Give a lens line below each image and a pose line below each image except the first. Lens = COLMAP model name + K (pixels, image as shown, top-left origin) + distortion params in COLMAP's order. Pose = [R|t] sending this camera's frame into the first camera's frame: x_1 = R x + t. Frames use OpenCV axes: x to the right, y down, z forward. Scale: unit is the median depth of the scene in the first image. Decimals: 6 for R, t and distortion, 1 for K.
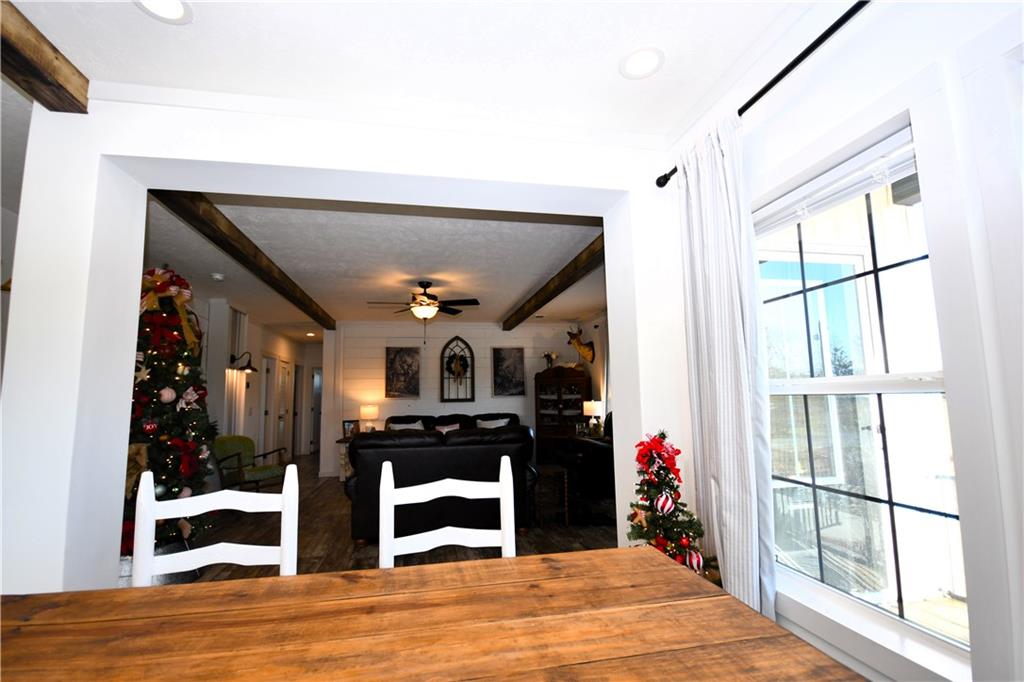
lens RADIAL K [[450.8, 0, 507.1], [0, 450.8, 347.4], [0, 0, 1]] dist [-0.000332, -0.008664]
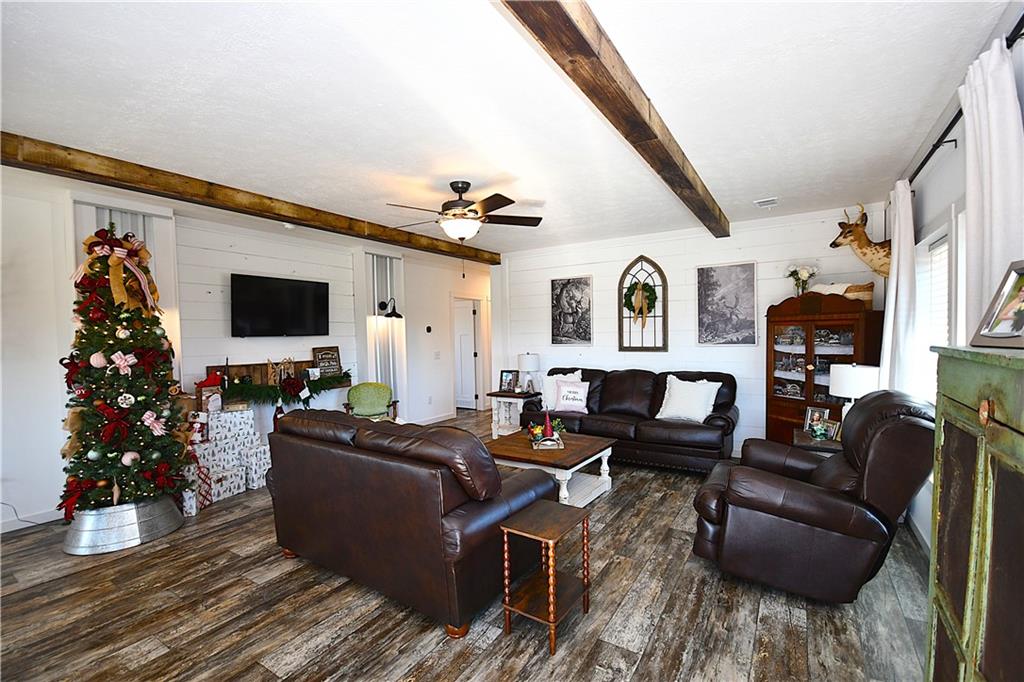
lens RADIAL K [[450.8, 0, 507.1], [0, 450.8, 347.4], [0, 0, 1]] dist [-0.000332, -0.008664]
pose [[0.715160, 0.028933, -0.698362, 0.227122], [0.081508, 0.988874, 0.124438, 0.011313], [0.694192, -0.145915, 0.704845, 0.367240]]
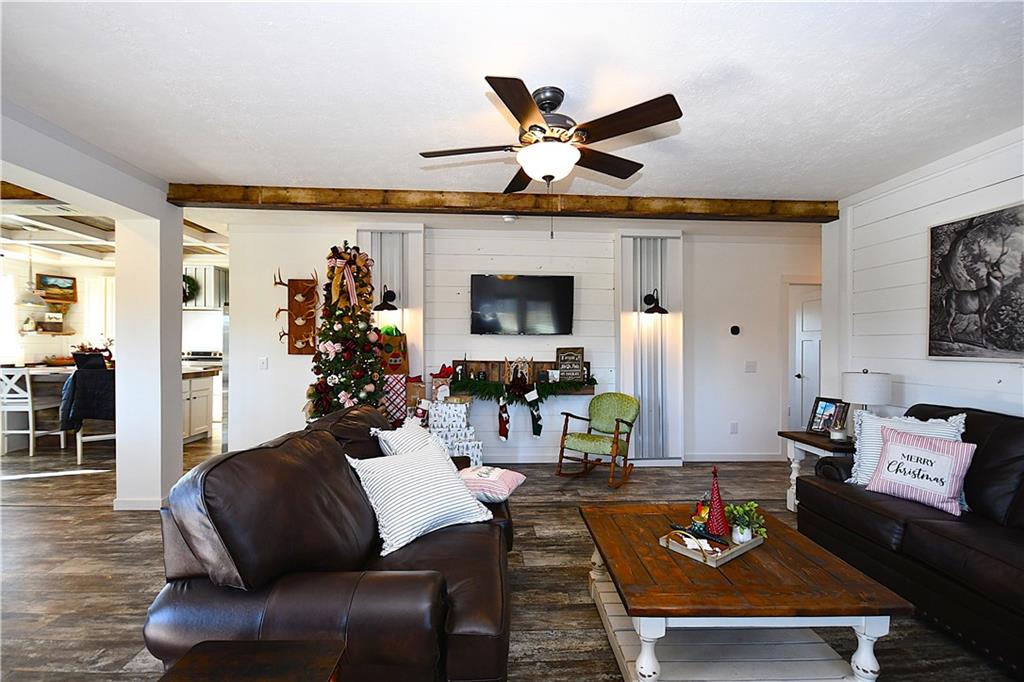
lens RADIAL K [[450.8, 0, 507.1], [0, 450.8, 347.4], [0, 0, 1]] dist [-0.000332, -0.008664]
pose [[-0.148820, 0.024302, -0.988566, 0.173558], [0.106468, 0.994281, 0.008415, 0.059604], [0.983116, -0.103998, -0.150556, 0.672704]]
